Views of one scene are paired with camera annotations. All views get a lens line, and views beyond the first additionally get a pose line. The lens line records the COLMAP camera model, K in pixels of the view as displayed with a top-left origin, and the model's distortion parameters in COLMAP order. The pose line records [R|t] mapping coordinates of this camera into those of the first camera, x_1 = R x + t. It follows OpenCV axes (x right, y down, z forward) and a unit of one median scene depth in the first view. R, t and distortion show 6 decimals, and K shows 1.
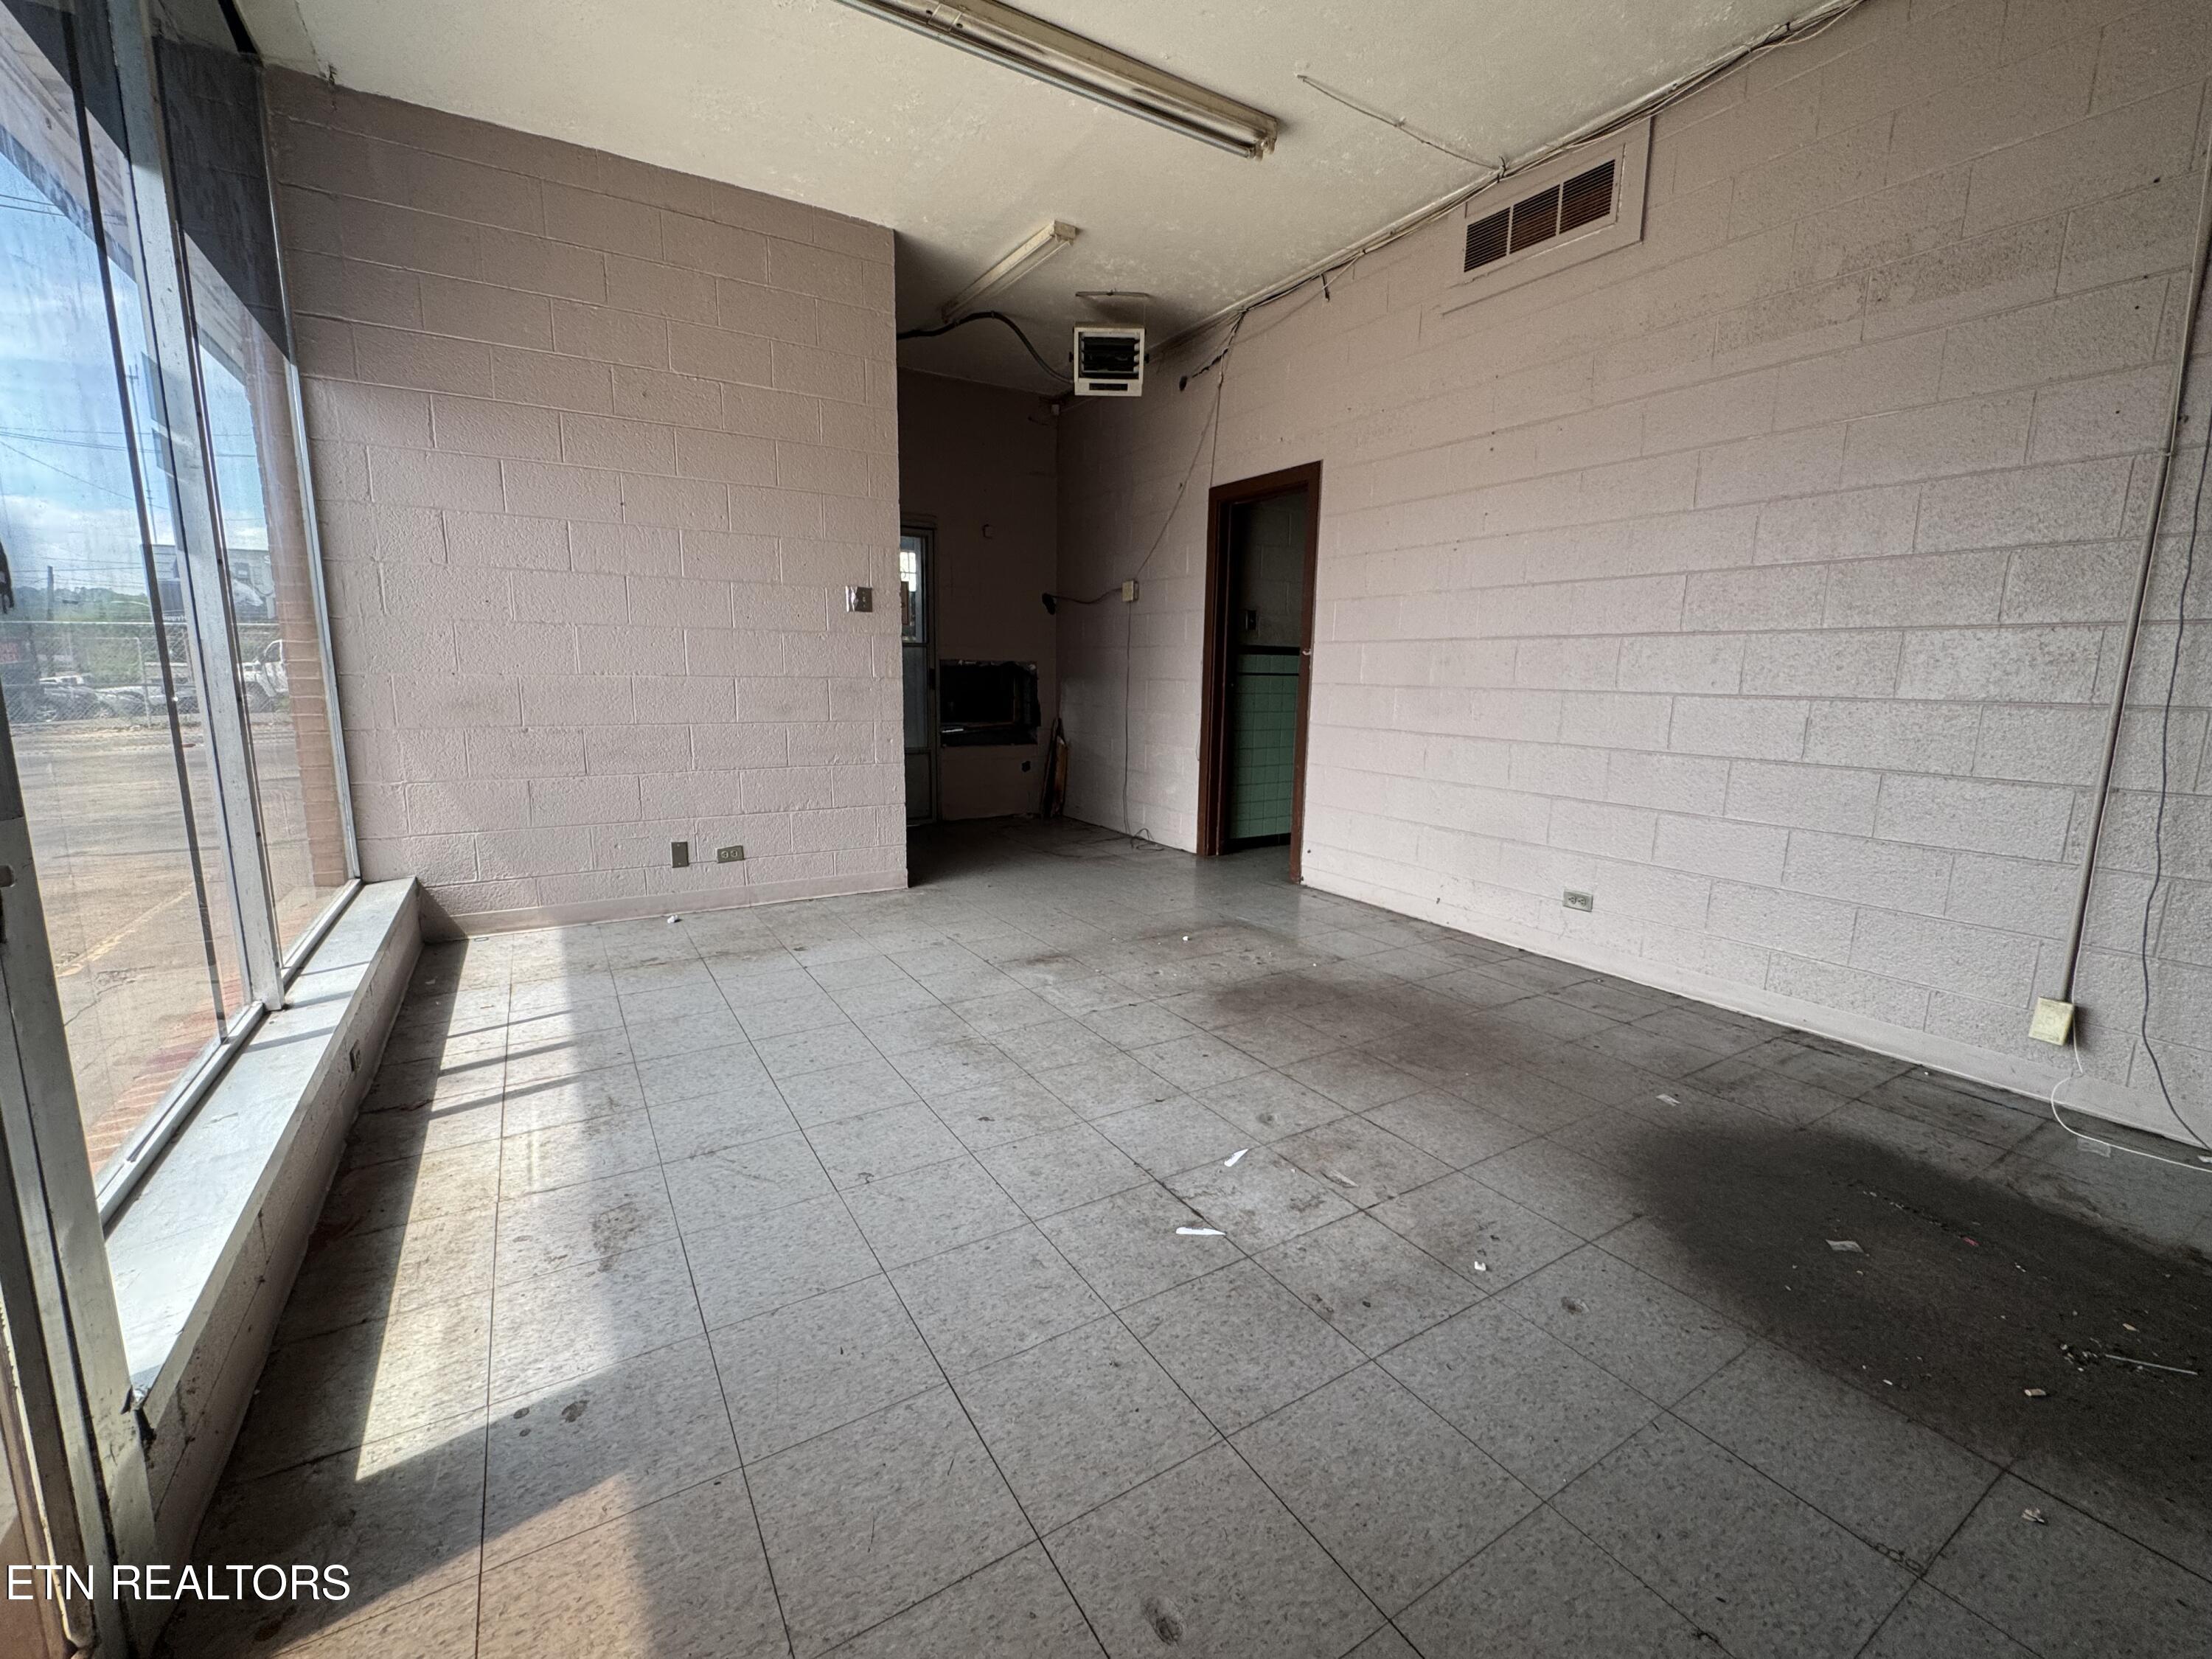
lens RADIAL K [[925.7, 0, 1102.9], [0, 925.7, 824.8], [0, 0, 1]] dist [-0.001566, 0.000397]
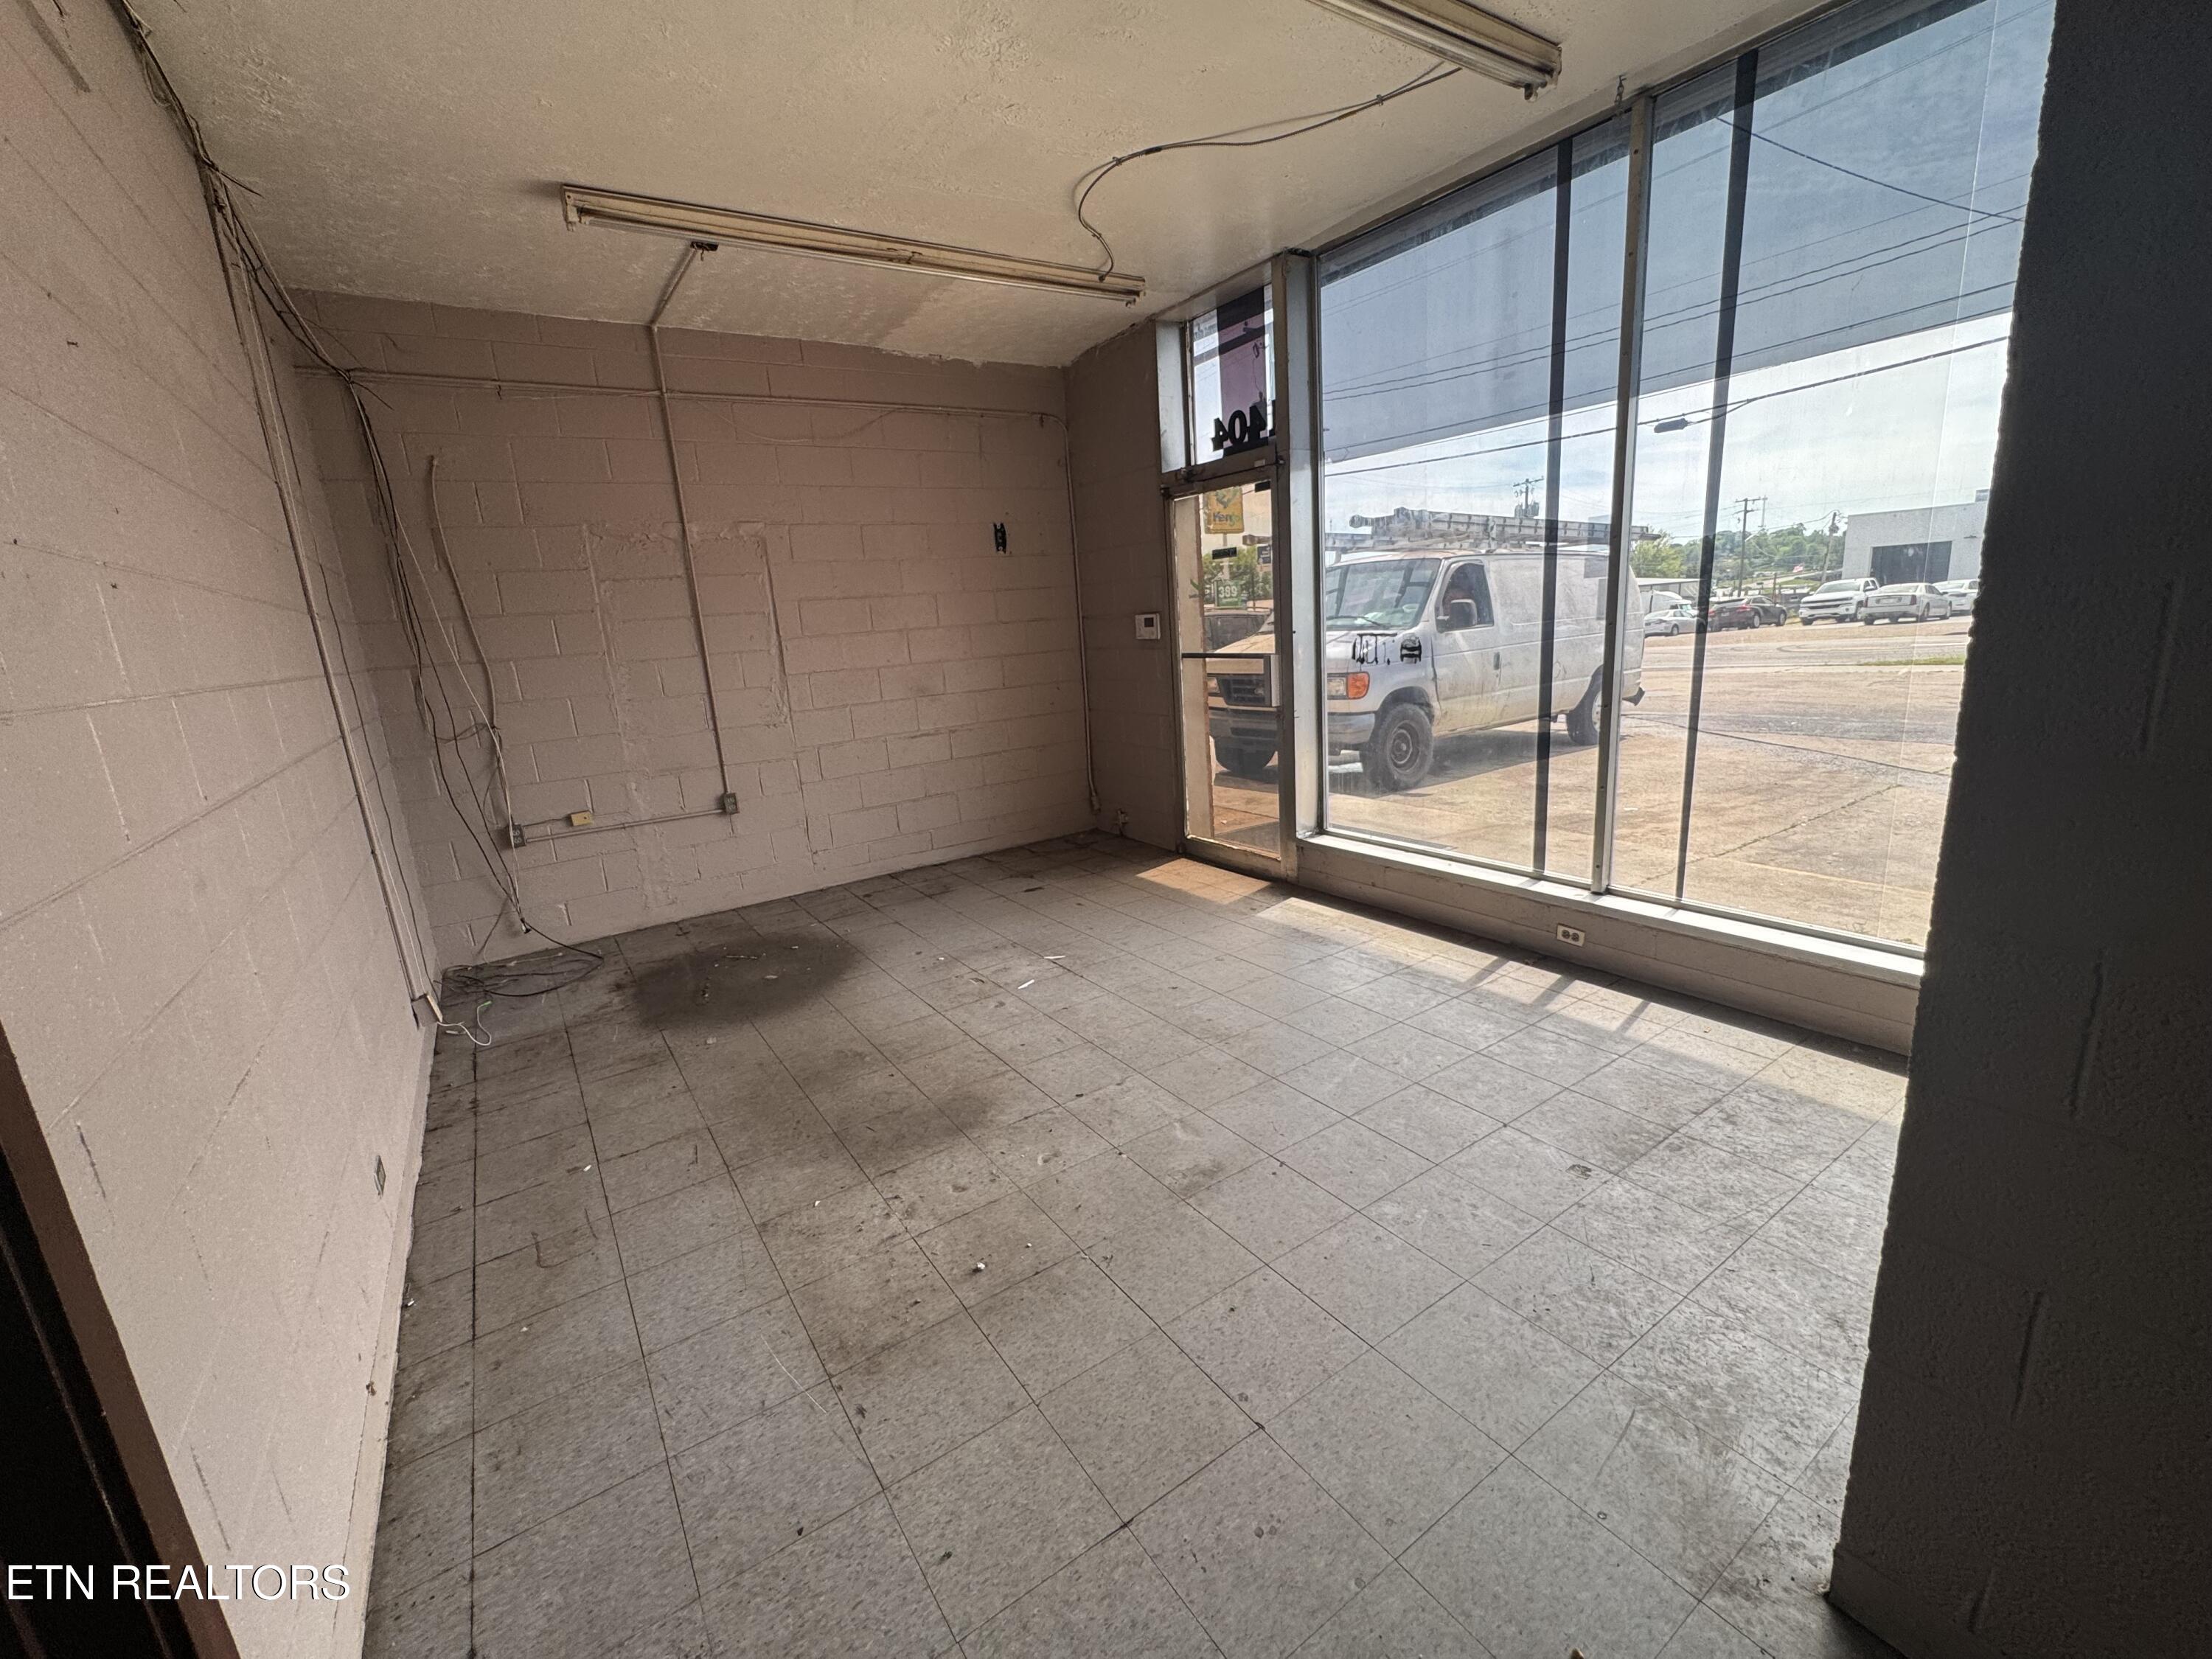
lens RADIAL K [[920.9, 0, 1106.0], [0, 920.9, 829.5], [0, 0, 1]] dist [0.000001, 0.000203]
pose [[-0.997657, 0.062375, -0.028091, 0.015834], [0.046725, 0.921244, 0.386168, -0.456561], [0.049966, 0.383951, -0.922001, 1.915382]]
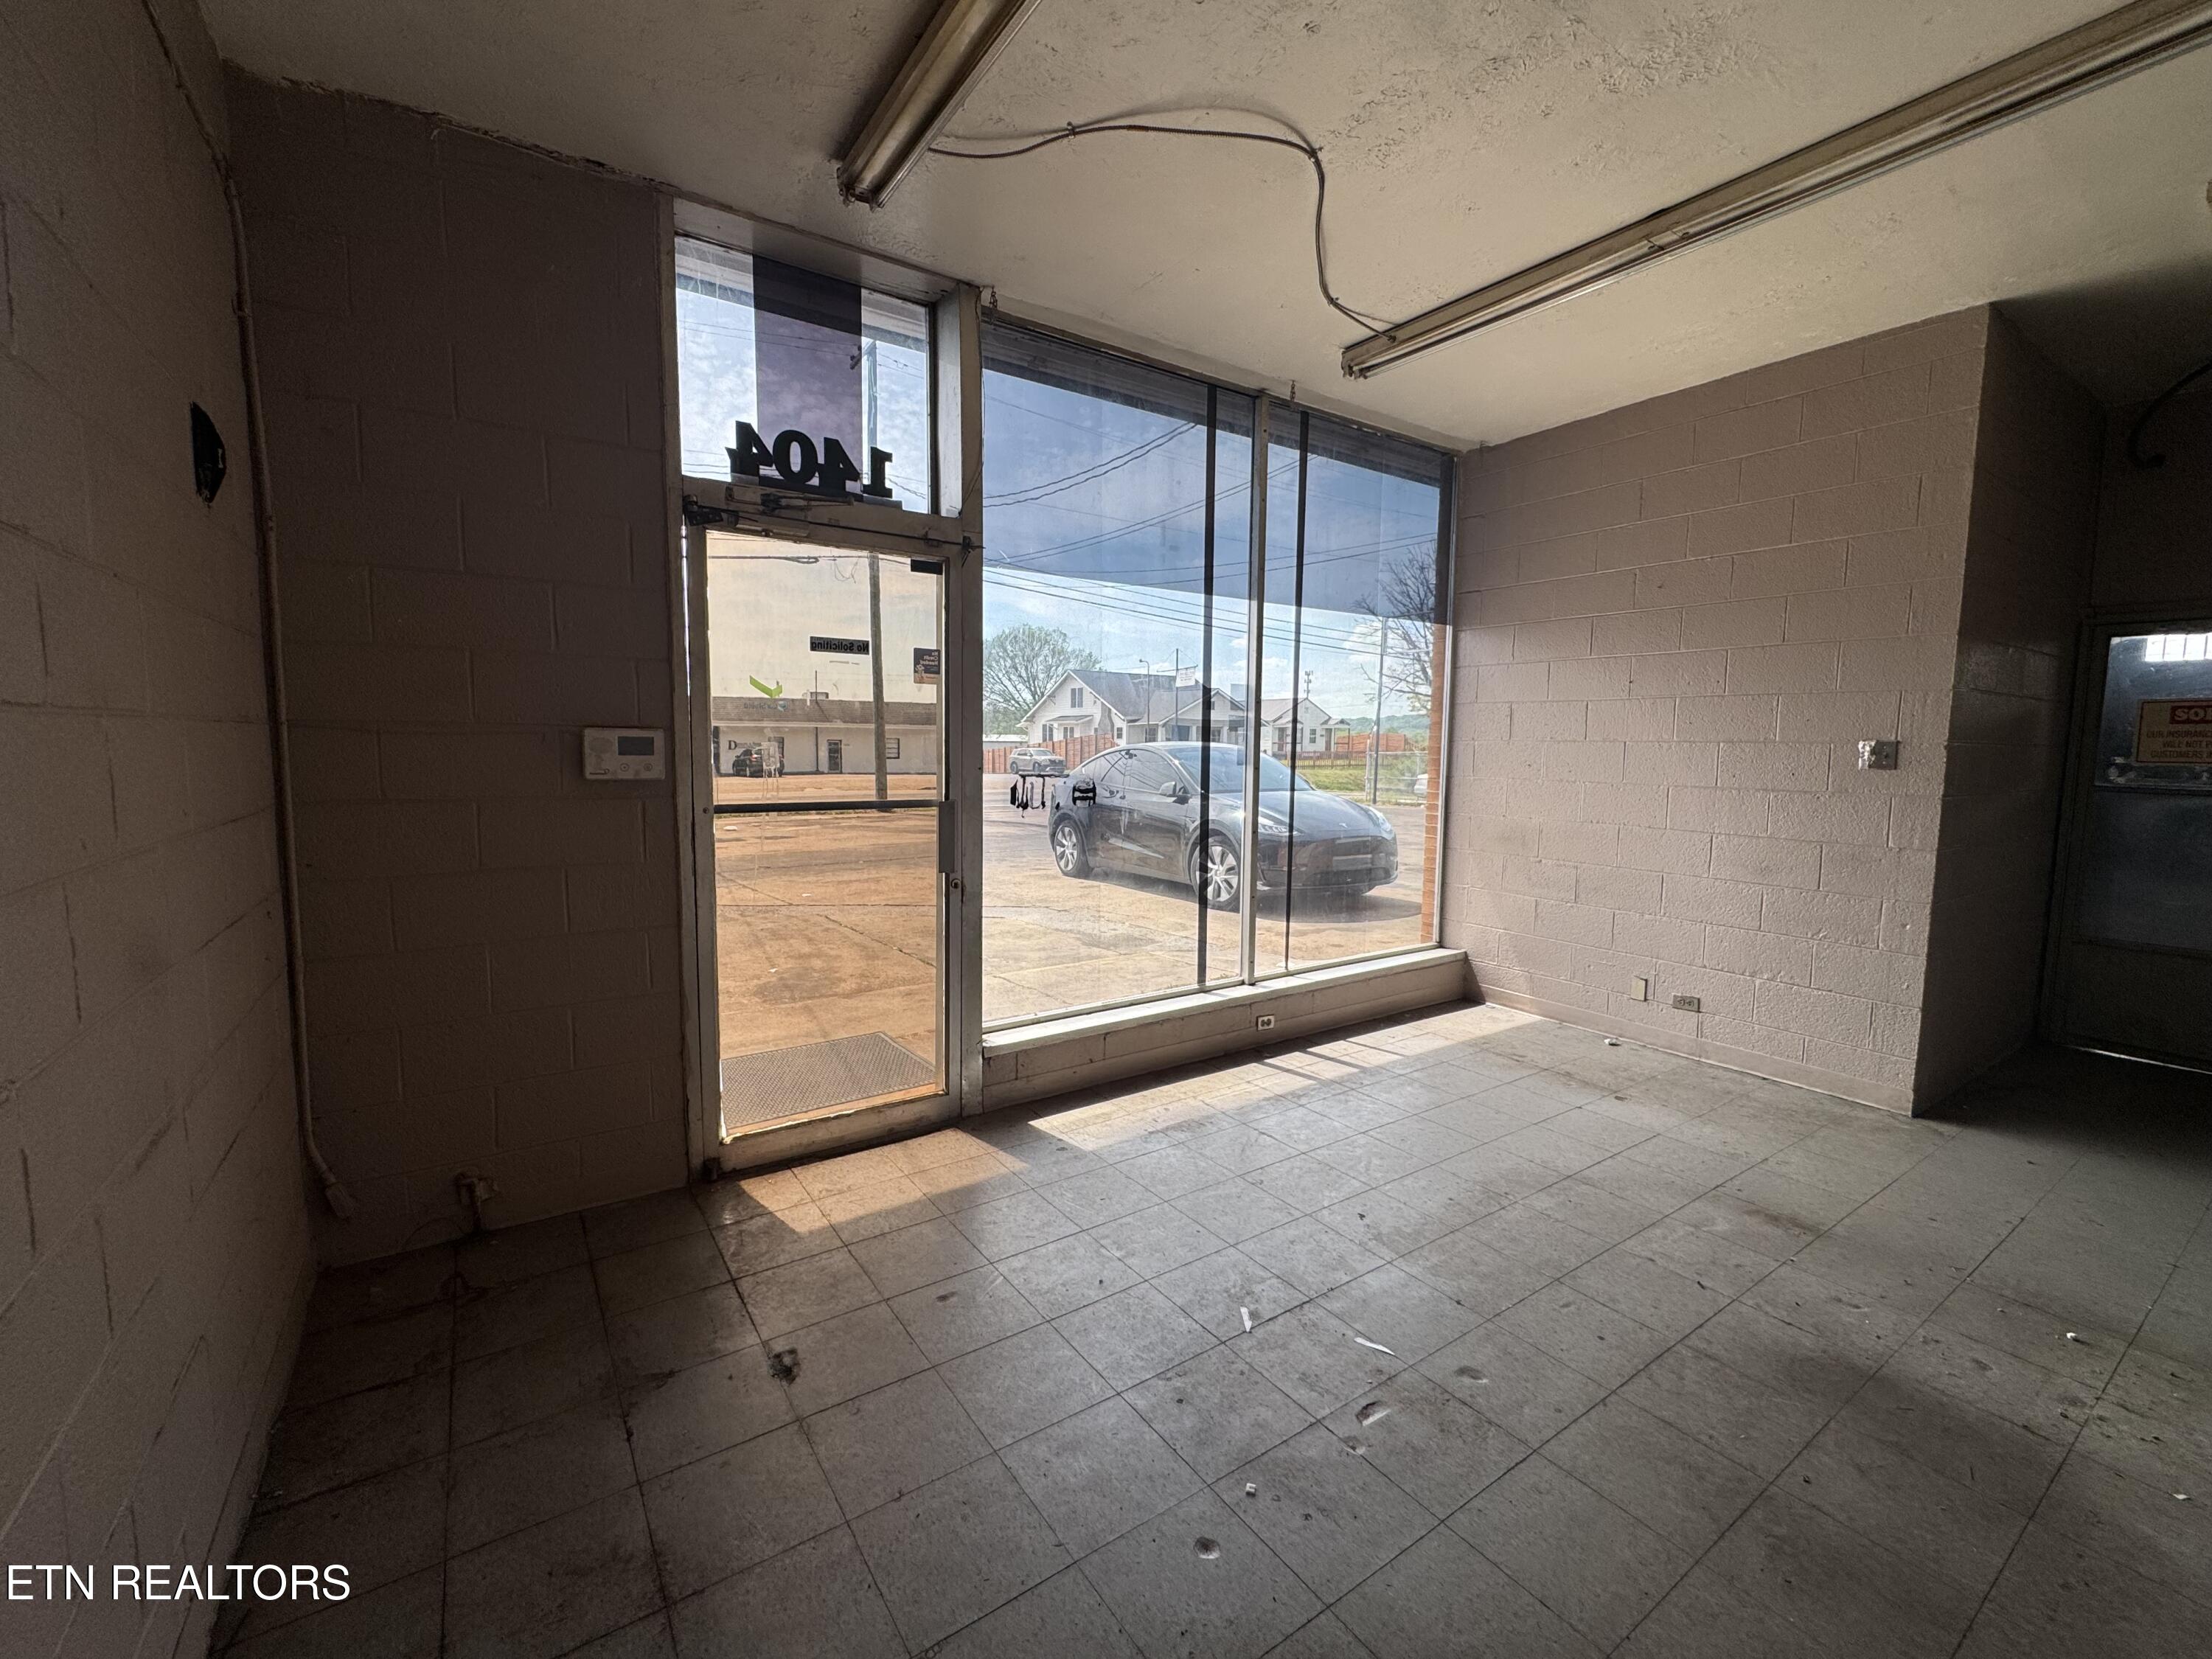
lens RADIAL K [[925.7, 0, 1102.9], [0, 925.7, 824.8], [0, 0, 1]] dist [-0.001566, 0.000397]
pose [[0.045955, 0.078626, -0.995844, 0.841053], [-0.174892, 0.982134, 0.069473, -0.176898], [0.983515, 0.170972, 0.058885, 0.402804]]
